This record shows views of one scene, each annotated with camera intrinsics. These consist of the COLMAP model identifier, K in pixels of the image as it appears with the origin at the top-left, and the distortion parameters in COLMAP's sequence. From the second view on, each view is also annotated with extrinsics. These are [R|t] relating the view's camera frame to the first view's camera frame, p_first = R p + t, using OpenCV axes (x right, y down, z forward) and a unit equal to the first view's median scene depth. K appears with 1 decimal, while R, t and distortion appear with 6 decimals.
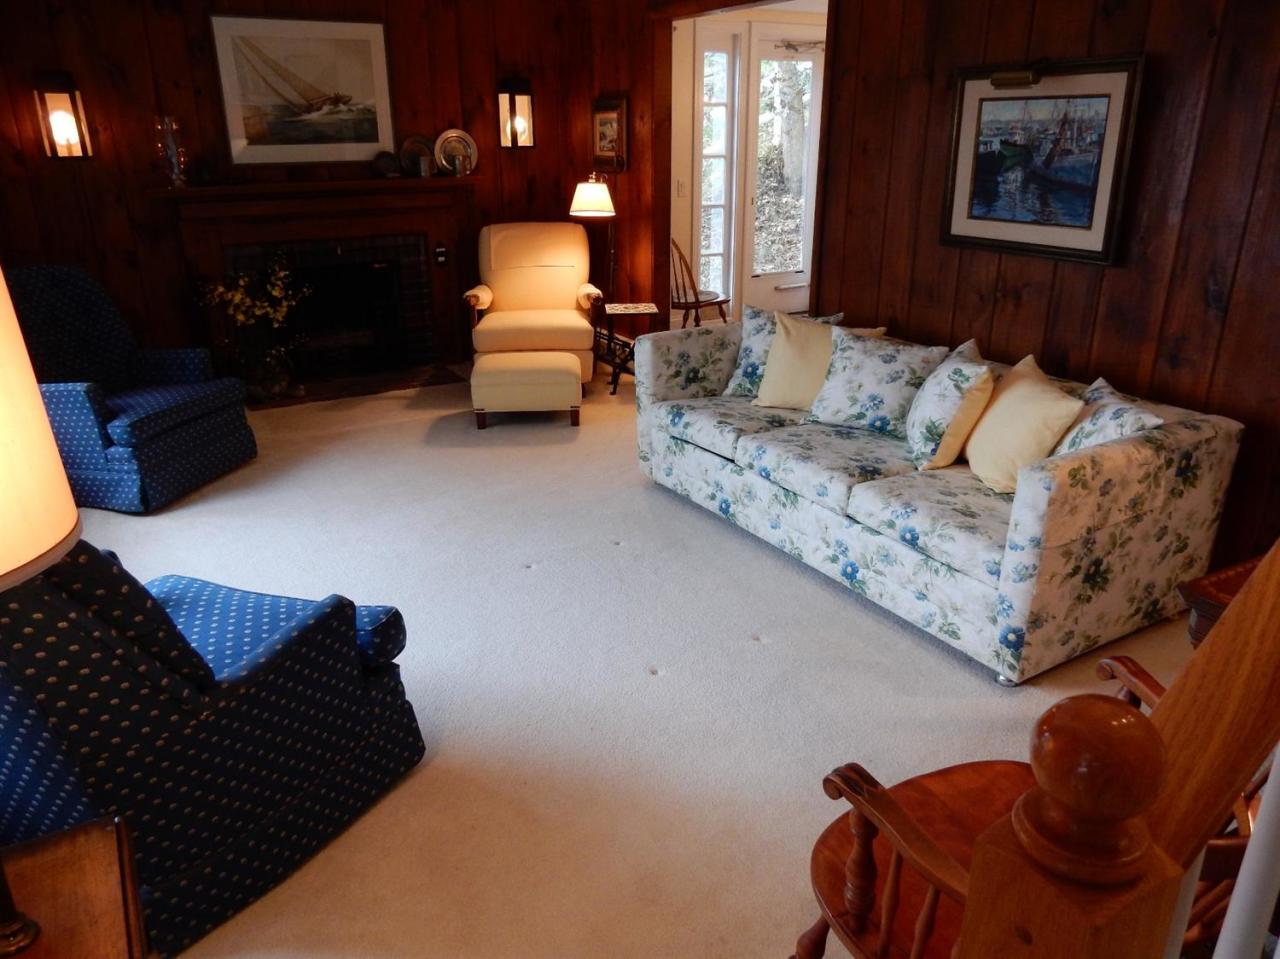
lens RADIAL K [[936.7, 0, 636.5], [0, 936.7, 482.4], [0, 0, 1]] dist [-0.002785, -0.000883]
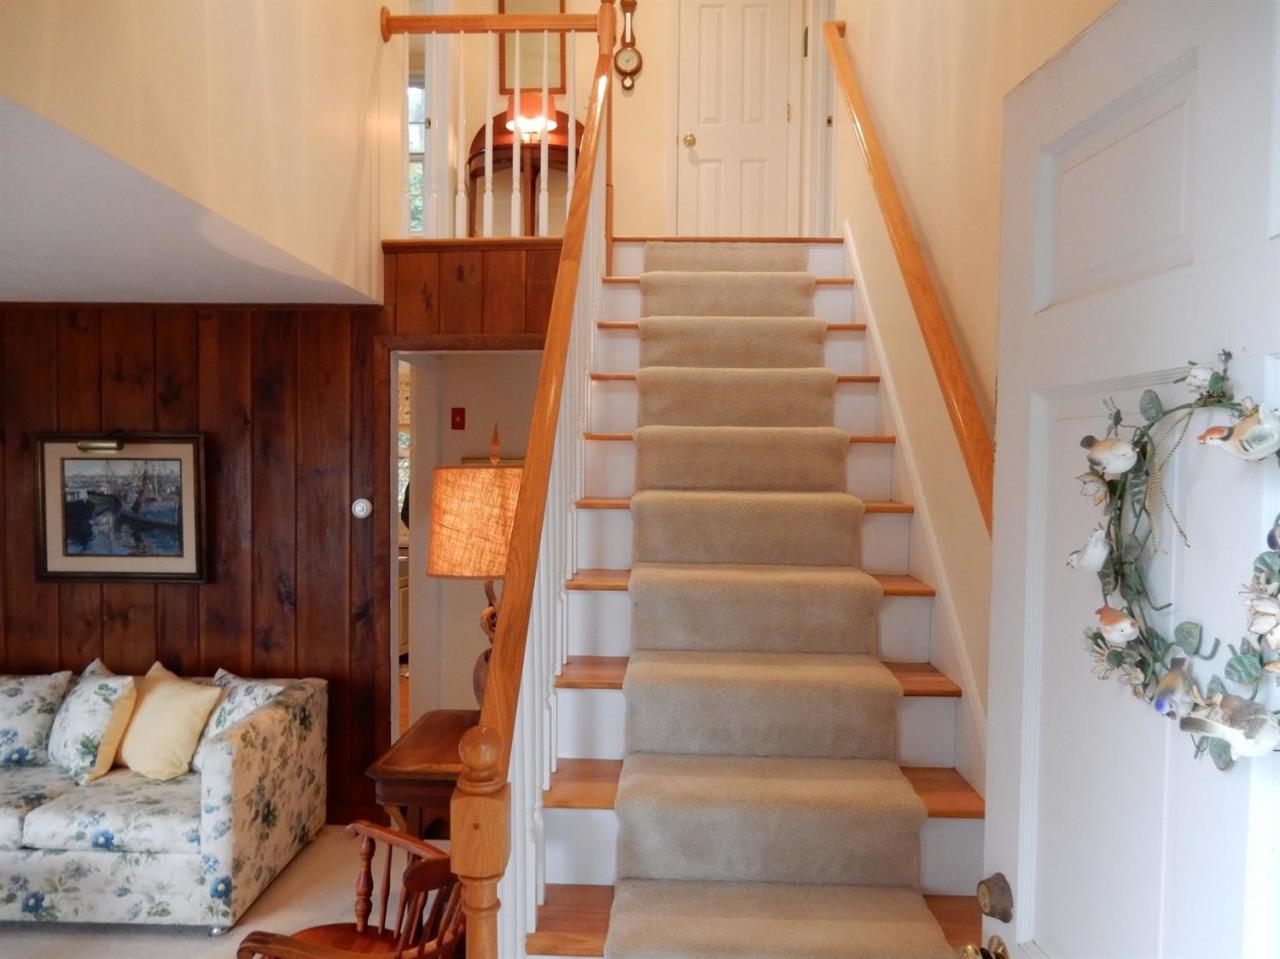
lens RADIAL K [[936.7, 0, 636.5], [0, 936.7, 482.4], [0, 0, 1]] dist [-0.002785, -0.000883]
pose [[0.535203, -0.017023, 0.844552, -0.260538], [0.290712, 0.942436, -0.165232, 0.023138], [-0.793123, 0.333954, 0.509343, -0.171173]]
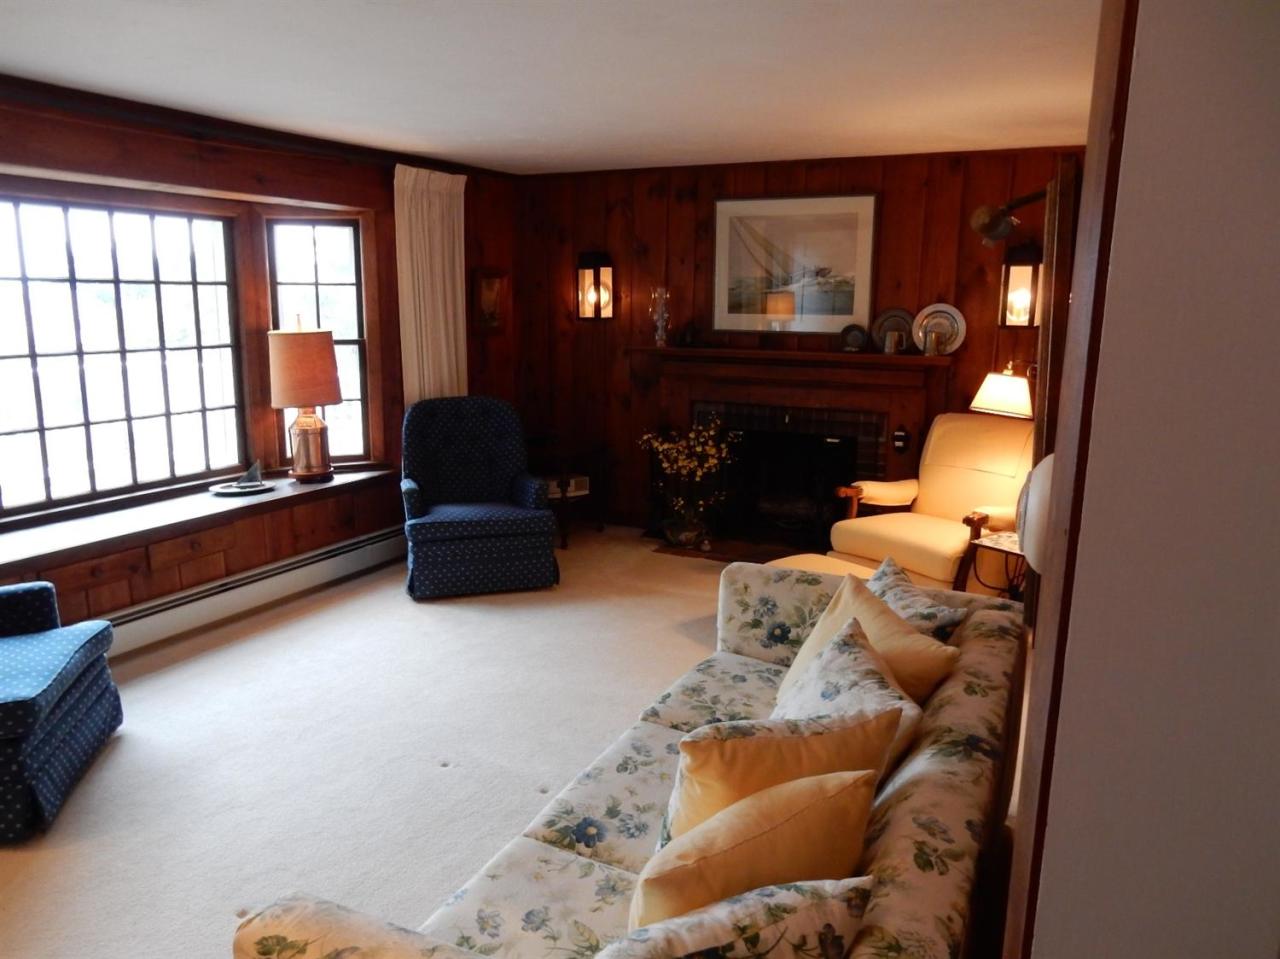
lens RADIAL K [[936.7, 0, 636.5], [0, 936.7, 482.4], [0, 0, 1]] dist [-0.002785, -0.000883]
pose [[0.545012, 0.177688, -0.819384, 0.737668], [-0.311147, 0.950361, -0.000868, -0.244944], [0.778556, 0.255422, 0.573245, 0.607037]]
